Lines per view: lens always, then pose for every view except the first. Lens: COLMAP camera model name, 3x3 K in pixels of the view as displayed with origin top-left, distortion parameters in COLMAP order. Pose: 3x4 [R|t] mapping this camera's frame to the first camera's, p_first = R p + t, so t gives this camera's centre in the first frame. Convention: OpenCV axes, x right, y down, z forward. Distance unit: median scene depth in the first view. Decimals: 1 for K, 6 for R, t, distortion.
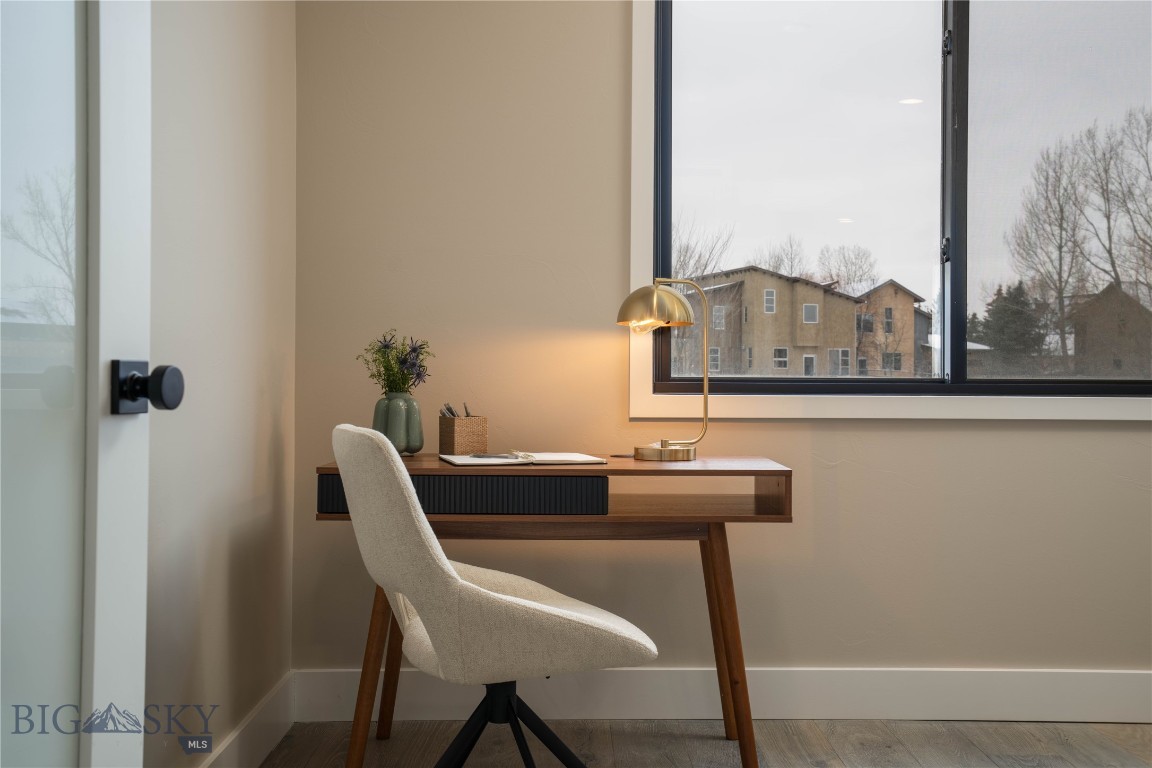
lens RADIAL K [[1153.6, 0, 587.7], [0, 1153.6, 376.5], [0, 0, 1]] dist [0.050996, 0.000000]
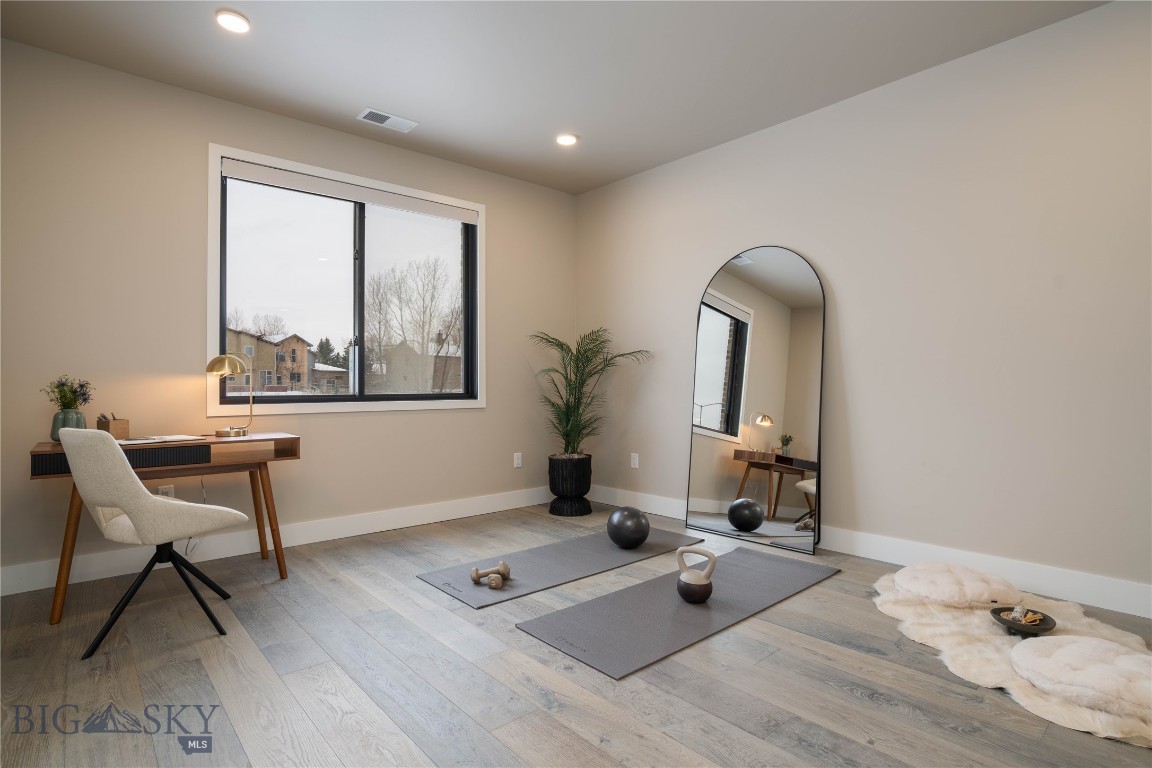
lens RADIAL K [[570.5, 0, 578.7], [0, 570.5, 389.8], [0, 0, 1]] dist [0.003660, 0.000061]
pose [[0.750911, -0.009262, 0.660338, -0.122833], [0.002723, 0.999937, 0.010928, -0.019298], [-0.660398, -0.006408, 0.750889, -0.185803]]
